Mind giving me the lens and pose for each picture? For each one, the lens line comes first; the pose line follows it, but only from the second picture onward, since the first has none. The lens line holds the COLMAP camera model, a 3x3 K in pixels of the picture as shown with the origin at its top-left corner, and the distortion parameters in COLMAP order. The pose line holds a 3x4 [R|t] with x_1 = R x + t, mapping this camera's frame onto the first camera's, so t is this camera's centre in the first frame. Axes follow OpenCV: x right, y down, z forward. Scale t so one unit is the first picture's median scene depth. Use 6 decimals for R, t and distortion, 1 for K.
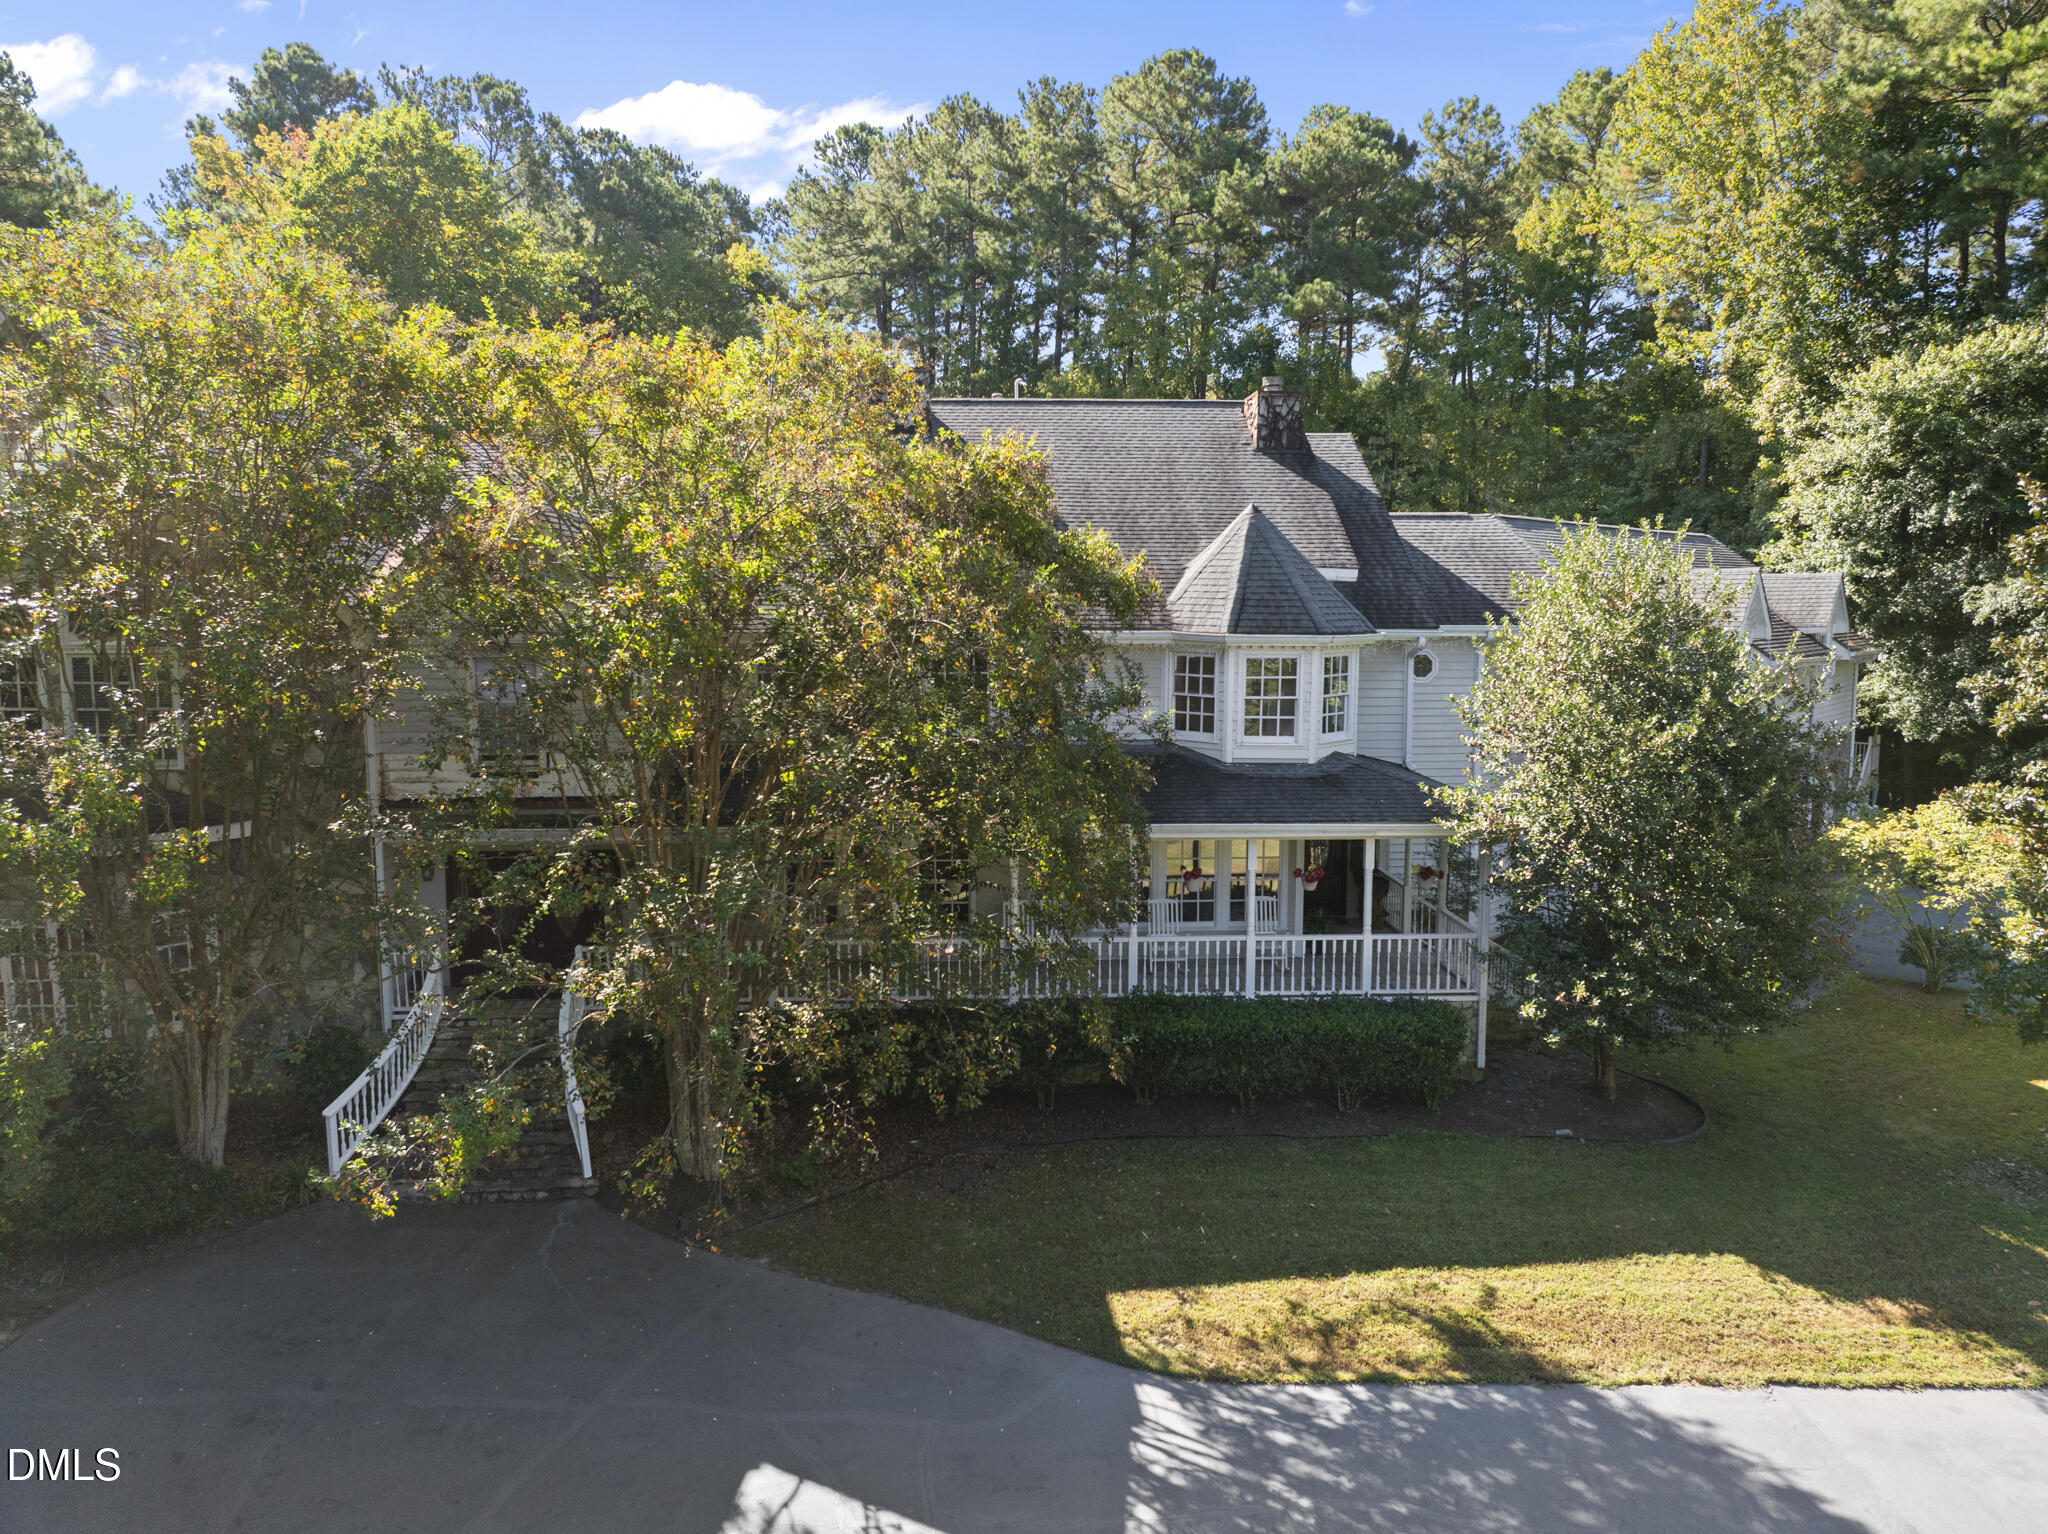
lens RADIAL K [[1451.5, 0, 1032.7], [0, 1451.5, 765.2], [0, 0, 1]] dist [-0.069379, 0.042747]
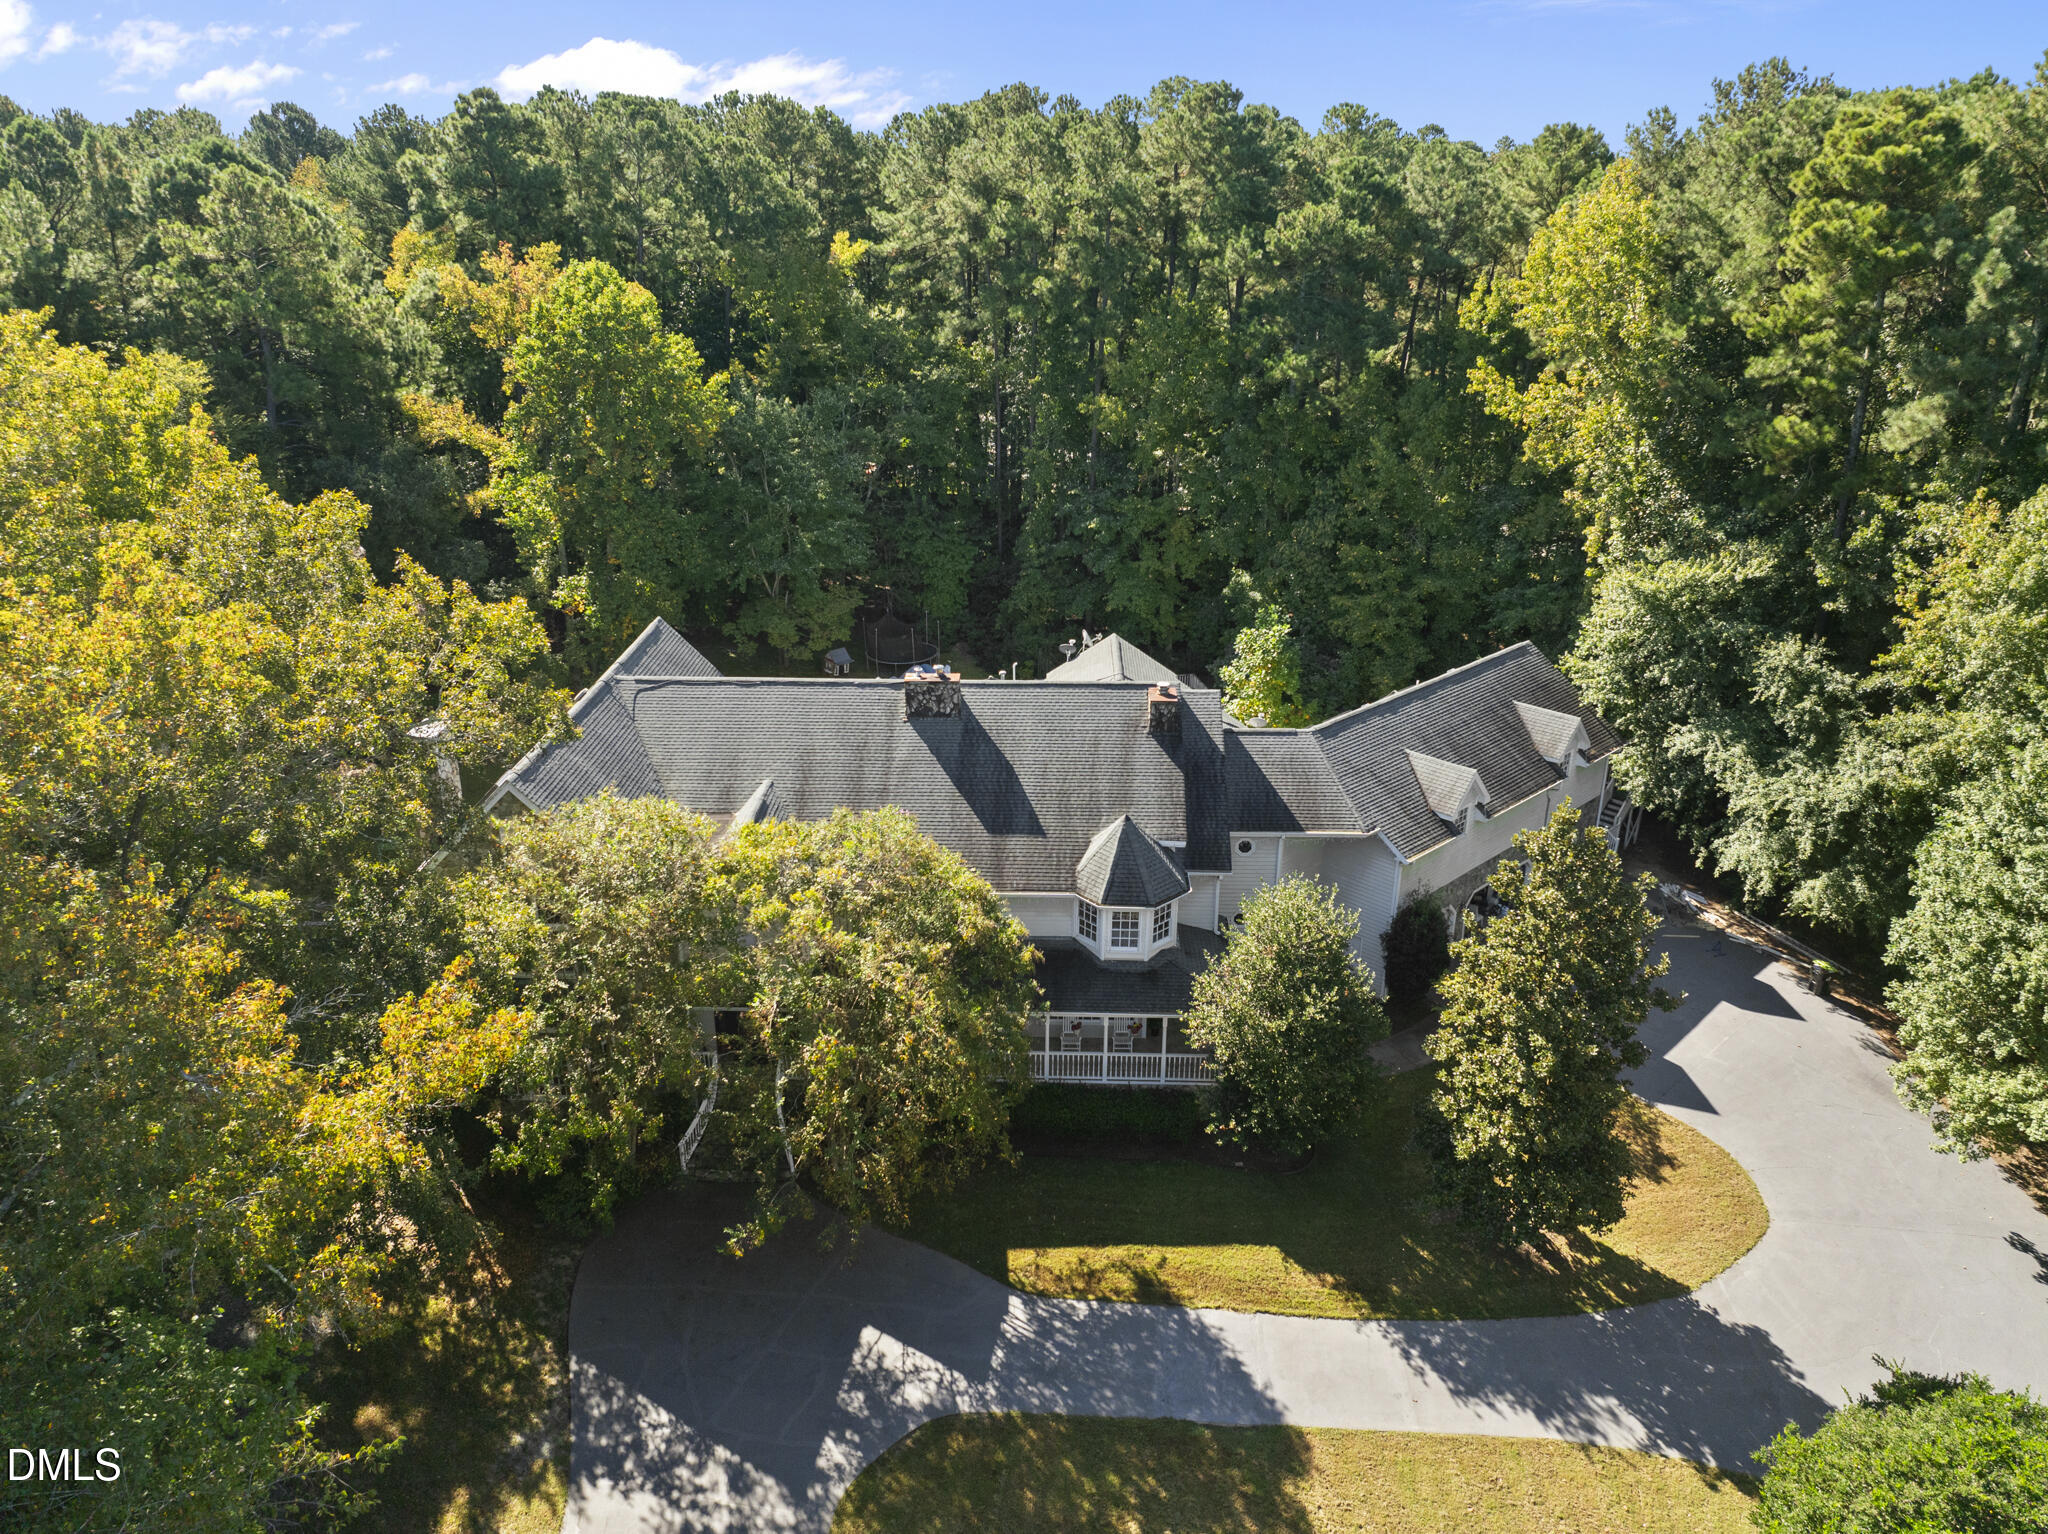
lens RADIAL K [[1451.5, 0, 1032.7], [0, 1451.5, 765.2], [0, 0, 1]] dist [-0.069379, 0.042747]
pose [[0.996689, 0.033916, -0.073891, 0.264308], [-0.013294, 0.964587, 0.263428, -1.145604], [0.080209, -0.261574, 0.961845, -1.216299]]
